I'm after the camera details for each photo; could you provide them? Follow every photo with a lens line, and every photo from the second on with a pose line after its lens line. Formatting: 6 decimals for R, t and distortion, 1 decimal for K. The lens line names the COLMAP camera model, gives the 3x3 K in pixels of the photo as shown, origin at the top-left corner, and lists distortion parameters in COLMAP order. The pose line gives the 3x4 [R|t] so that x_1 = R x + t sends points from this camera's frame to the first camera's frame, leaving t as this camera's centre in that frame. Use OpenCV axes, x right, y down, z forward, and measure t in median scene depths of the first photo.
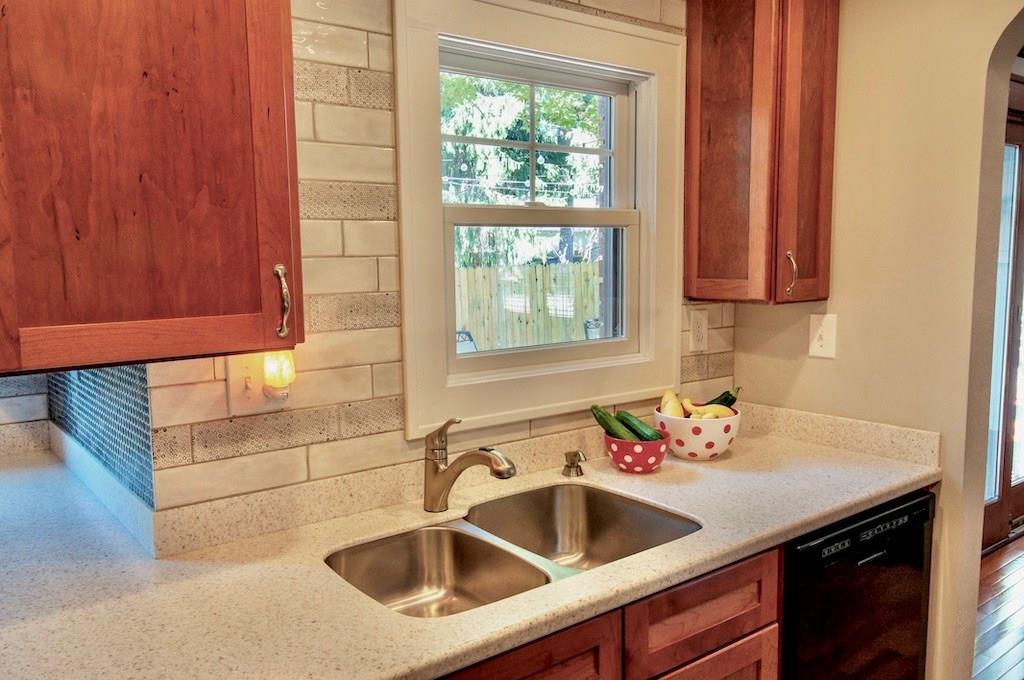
lens RADIAL K [[812.1, 0, 504.8], [0, 812.1, 338.8], [0, 0, 1]] dist [0.041910, -0.007042]
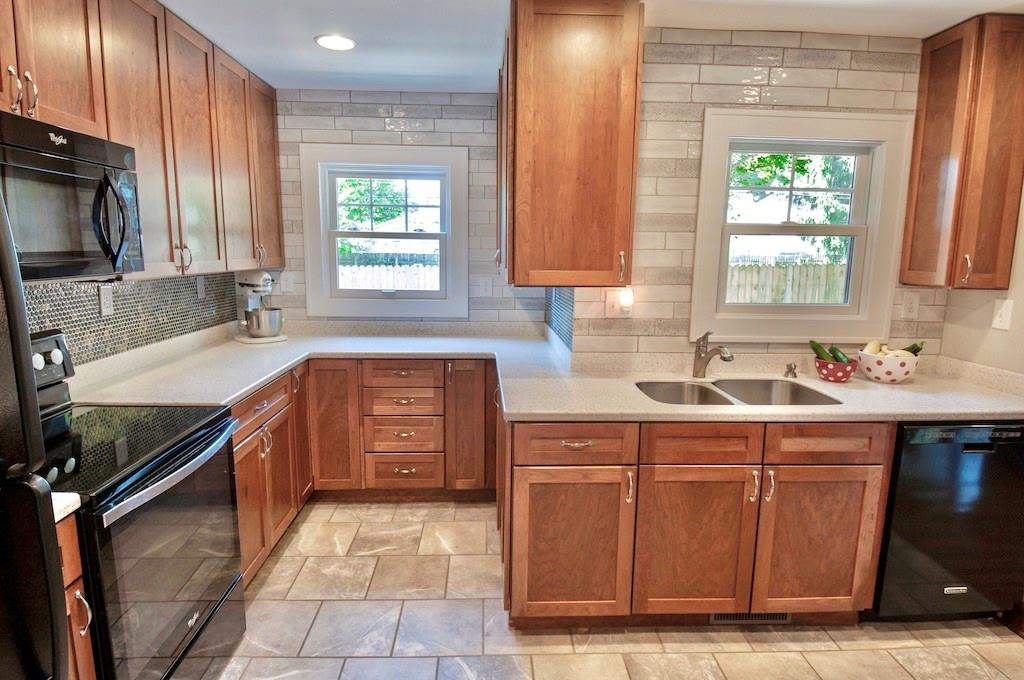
lens RADIAL K [[549.5, 0, 486.2], [0, 549.5, 336.6], [0, 0, 1]] dist [-0.030974, -0.003718]
pose [[0.798591, 0.111992, -0.591363, 0.282699], [-0.081501, 0.993608, 0.078107, 0.047347], [0.596331, -0.014179, 0.802614, -0.399327]]
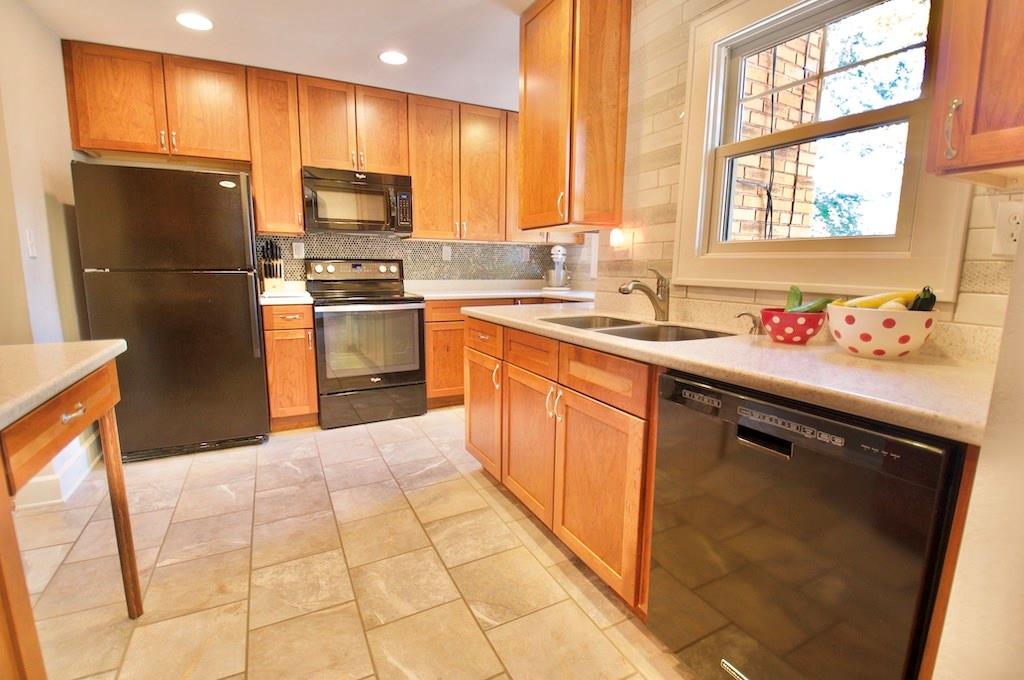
lens RADIAL K [[459.6, 0, 513.9], [0, 459.6, 344.0], [0, 0, 1]] dist [-0.023068, -0.005749]
pose [[-0.183115, 0.175430, -0.967312, 0.999288], [-0.108569, 0.974322, 0.197253, 0.090783], [0.977078, 0.141140, -0.159367, 0.827454]]
